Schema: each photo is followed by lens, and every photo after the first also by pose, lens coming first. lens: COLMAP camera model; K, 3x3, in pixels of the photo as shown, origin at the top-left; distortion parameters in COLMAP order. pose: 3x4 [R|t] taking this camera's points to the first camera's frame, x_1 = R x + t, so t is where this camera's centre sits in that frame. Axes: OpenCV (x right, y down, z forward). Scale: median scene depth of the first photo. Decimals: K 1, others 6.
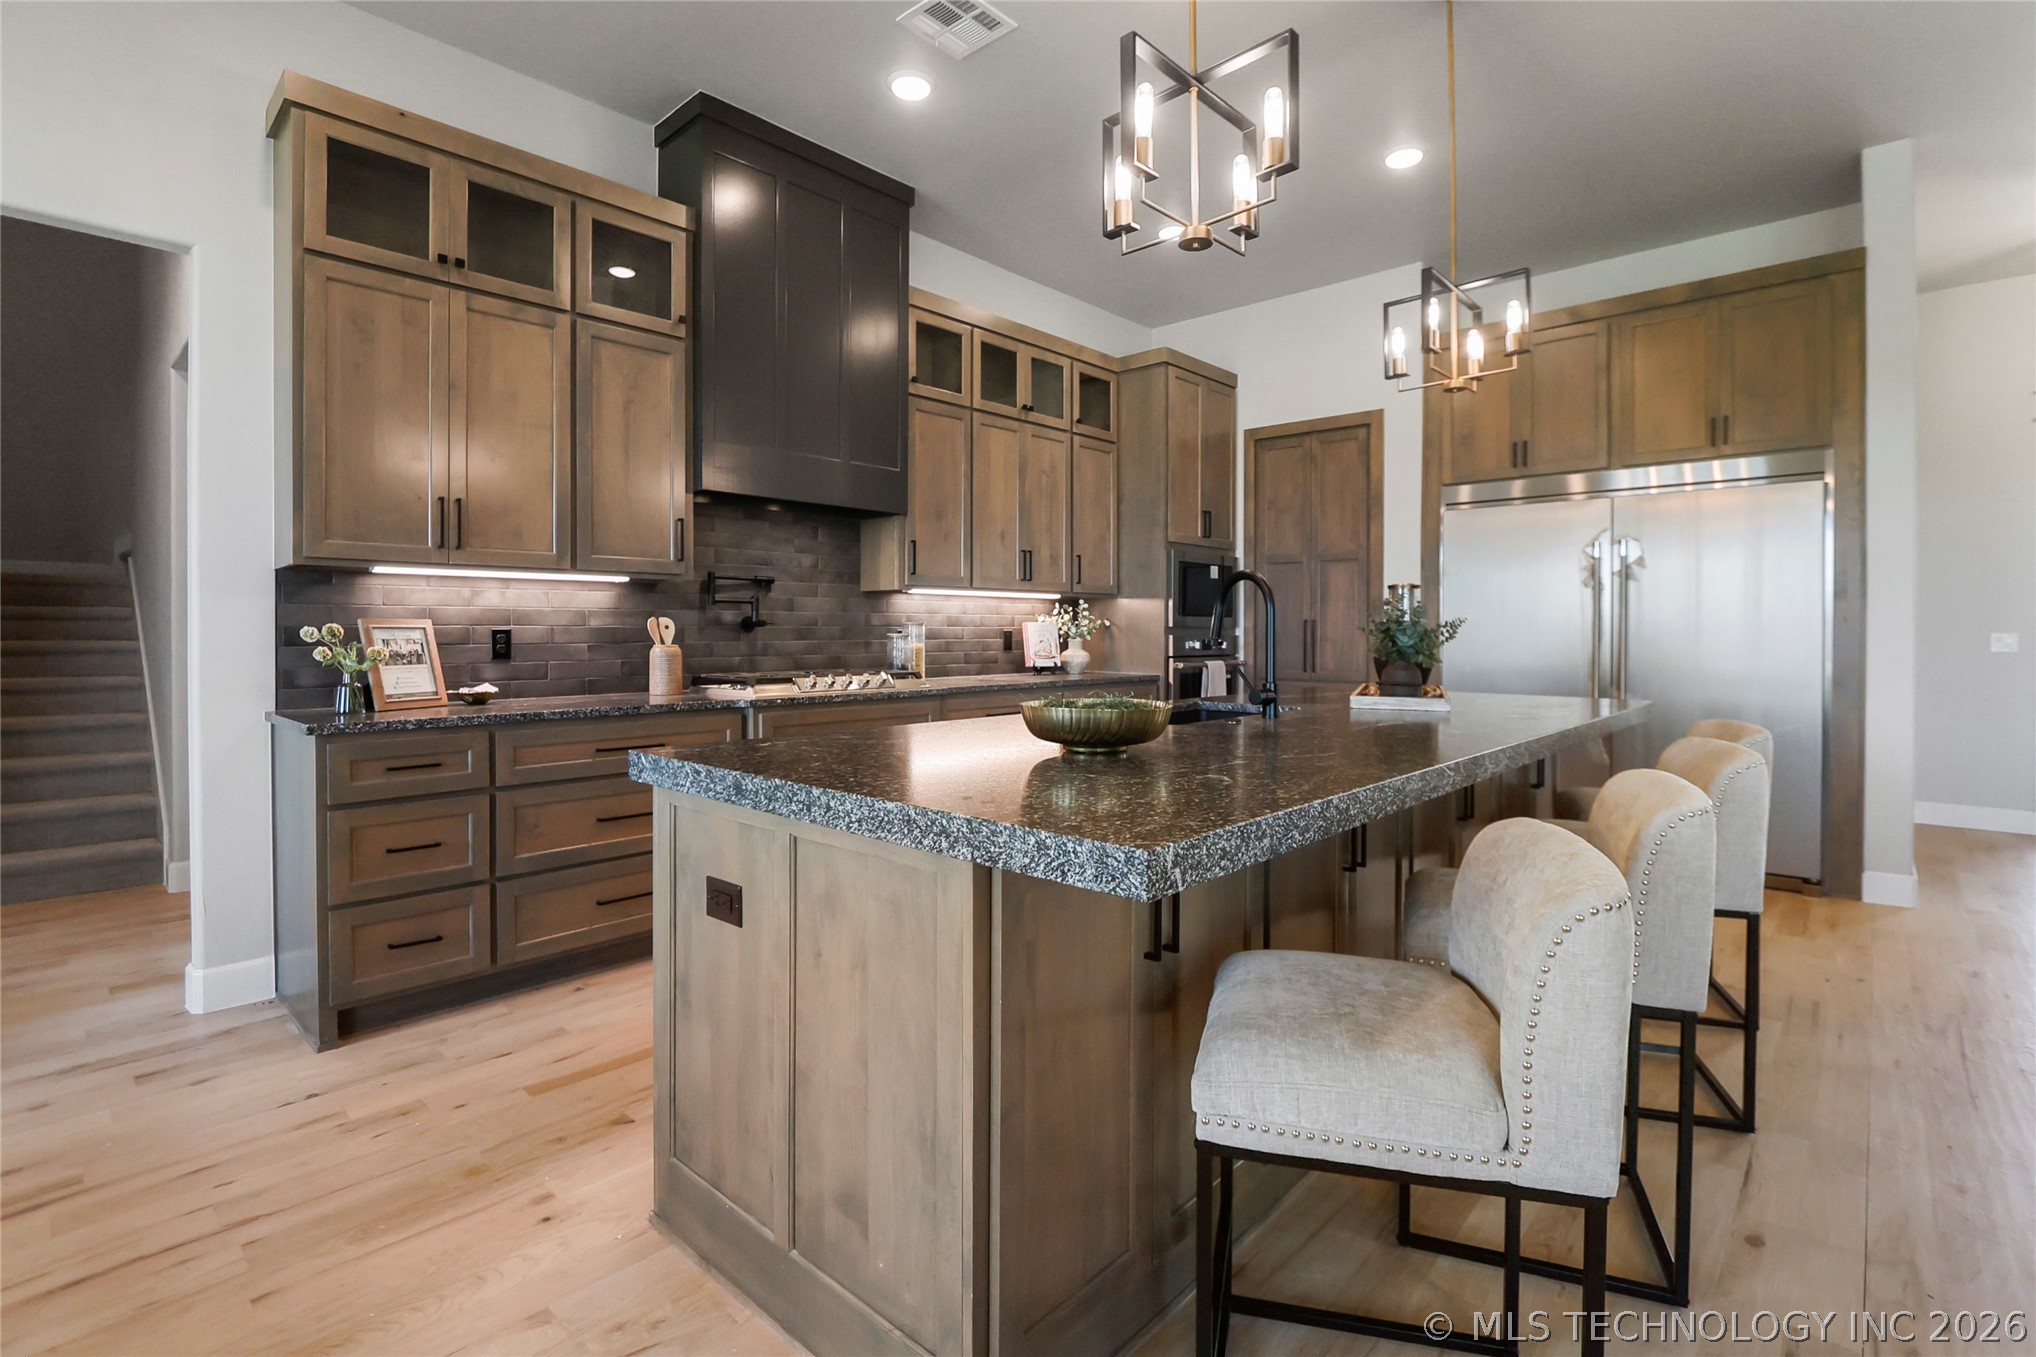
lens RADIAL K [[947.6, 0, 1039.4], [0, 947.6, 639.0], [0, 0, 1]] dist [-0.017437, -0.000168]
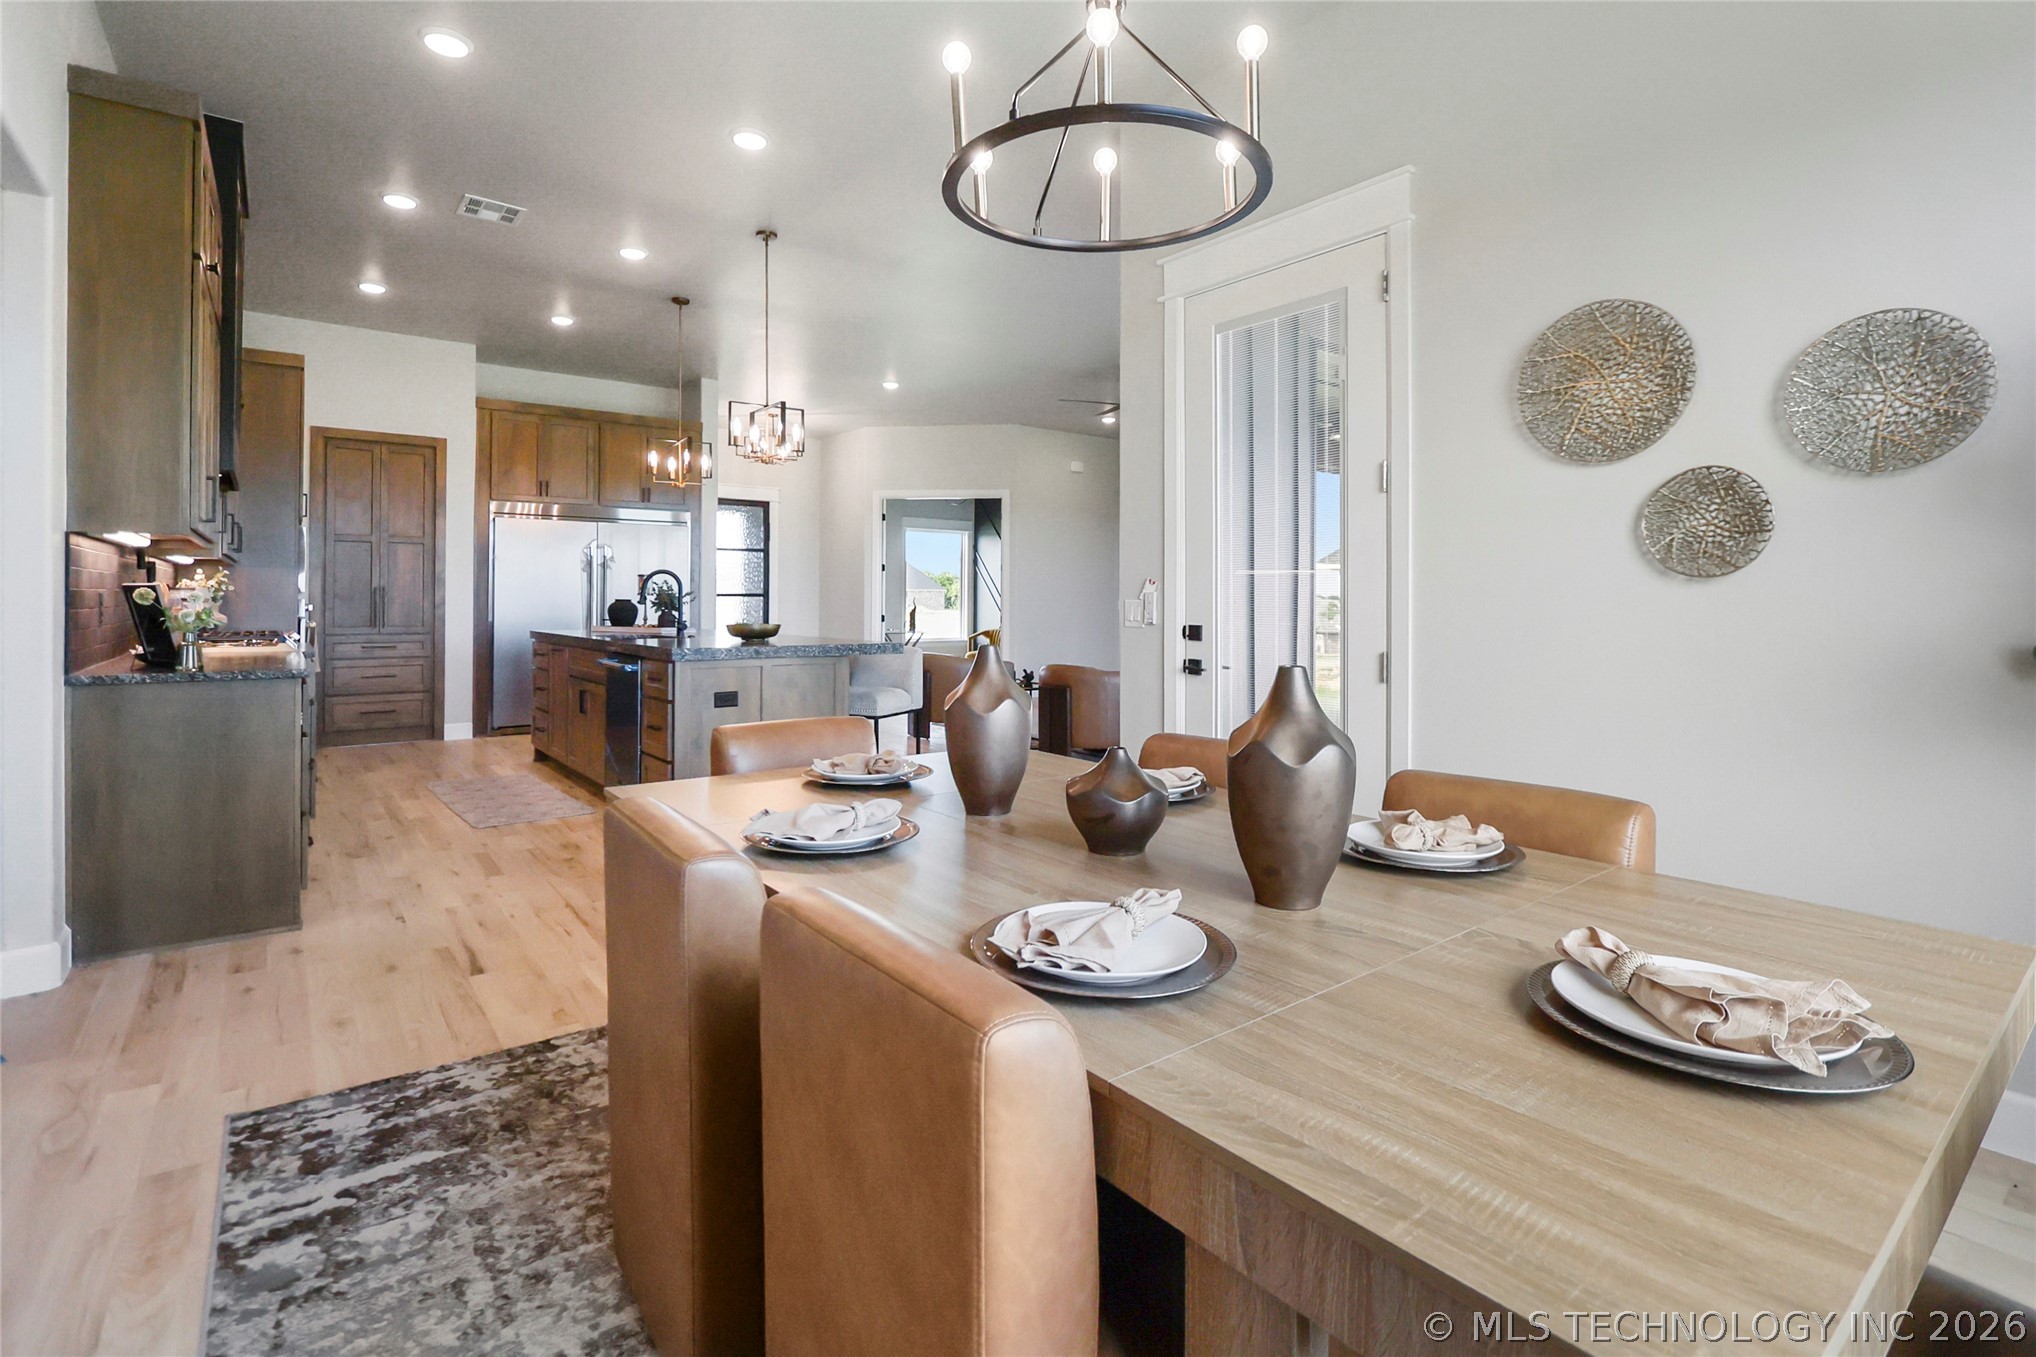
lens RADIAL K [[952.1, 0, 1010.4], [0, 952.1, 597.1], [0, 0, 1]] dist [-0.013133, 0.000374]
pose [[0.177049, 0.001935, 0.984200, -1.080710], [0.003117, 0.999992, -0.002527, -0.000813], [-0.984197, 0.003515, 0.177041, -0.099266]]
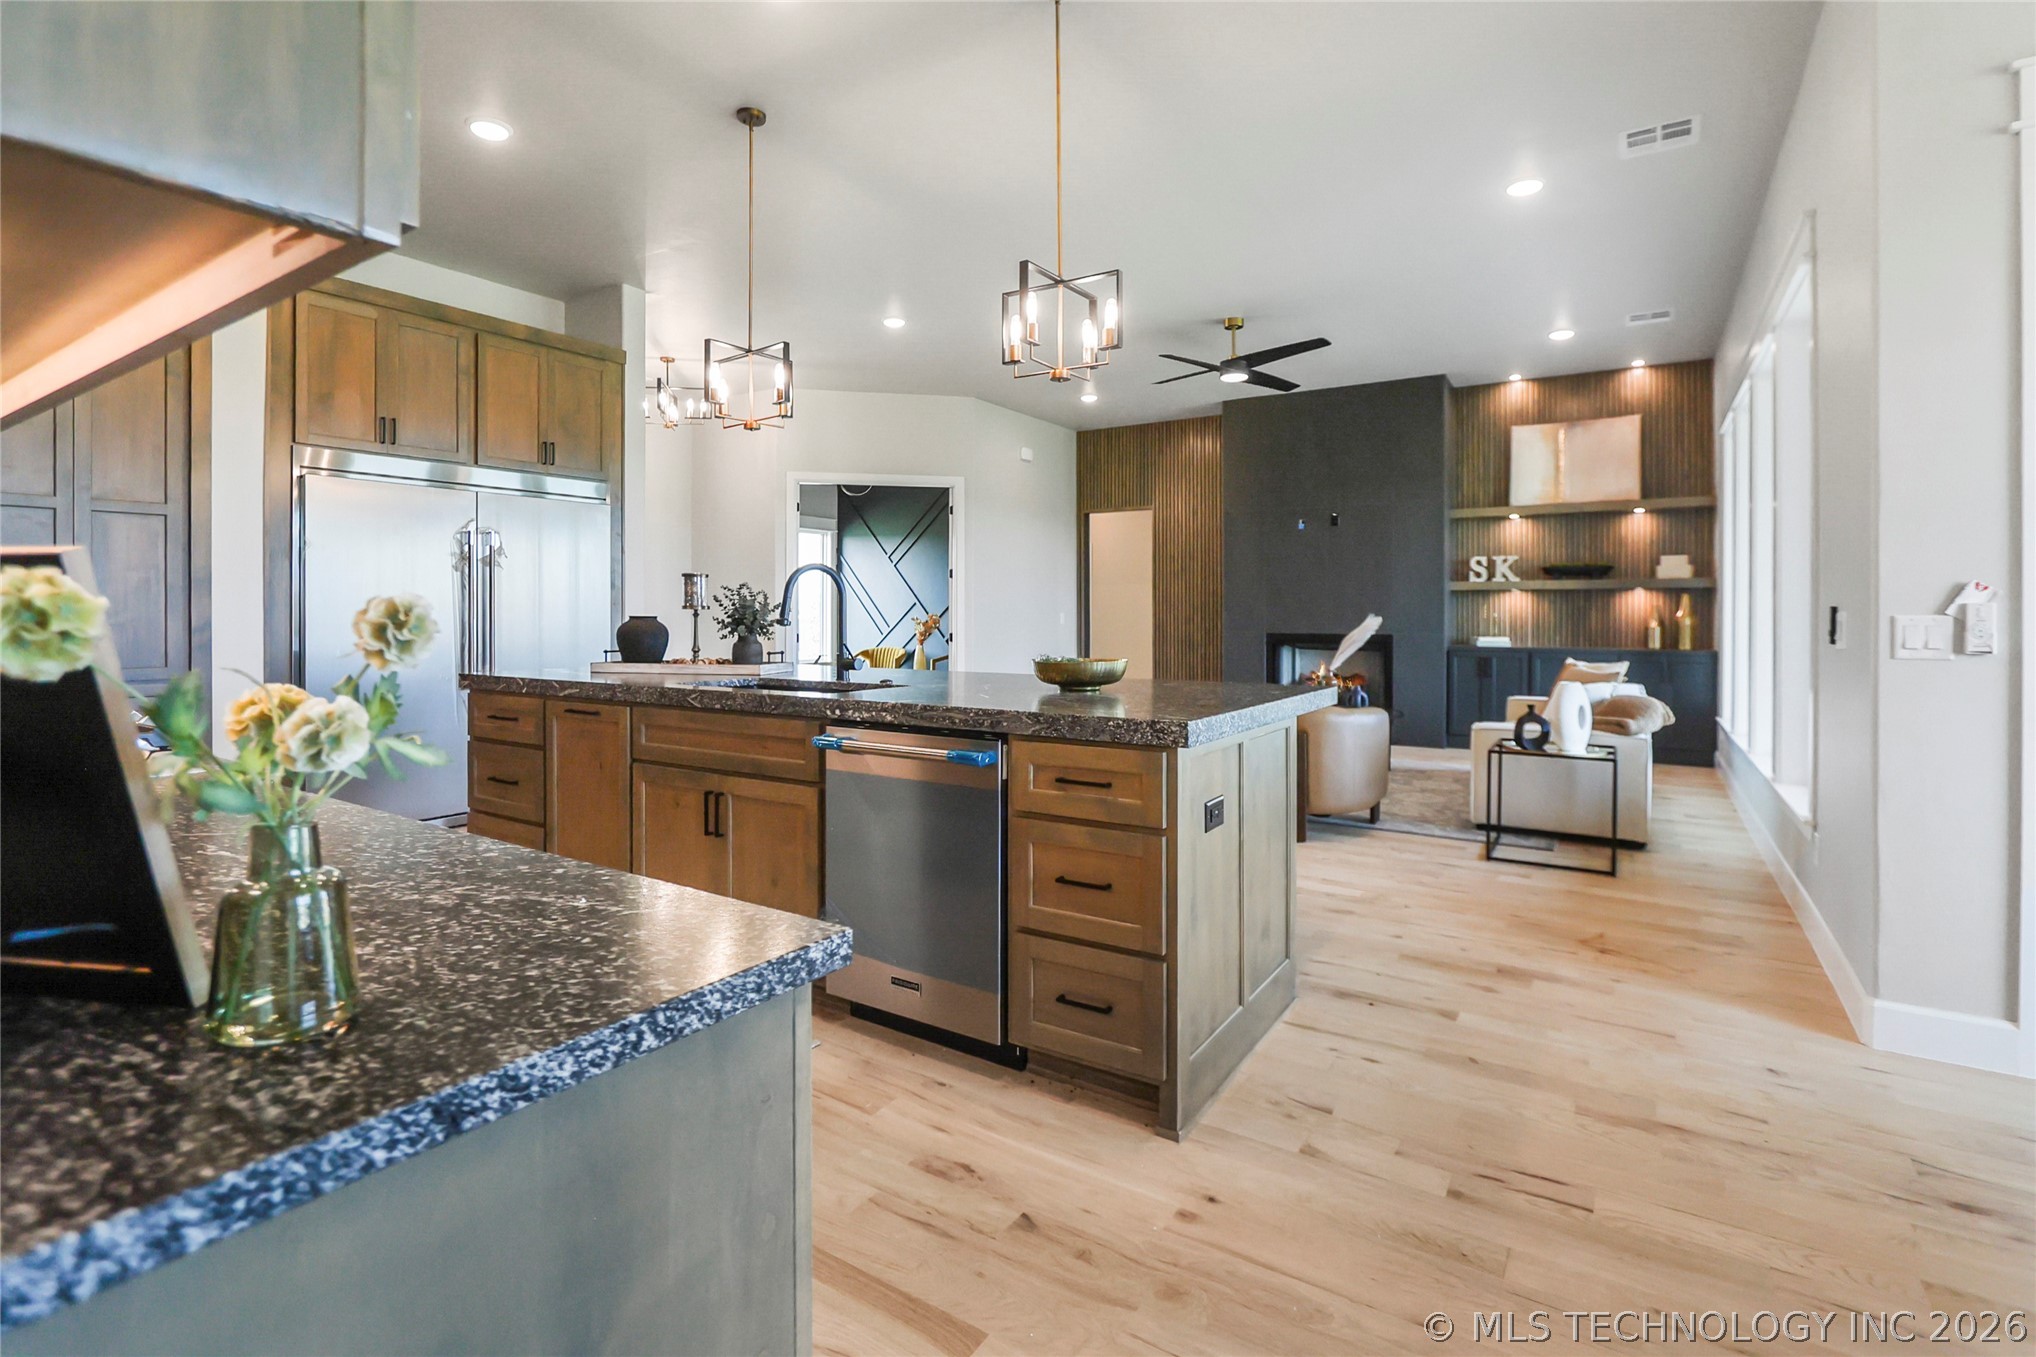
lens RADIAL K [[949.8, 0, 1014.2], [0, 949.8, 618.5], [0, 0, 1]] dist [-0.014934, 0.000338]
pose [[-0.154784, -0.007517, 0.987920, -0.624101], [0.006570, 0.999941, 0.008638, -0.006064], [-0.987927, 0.007828, -0.154725, 0.570538]]
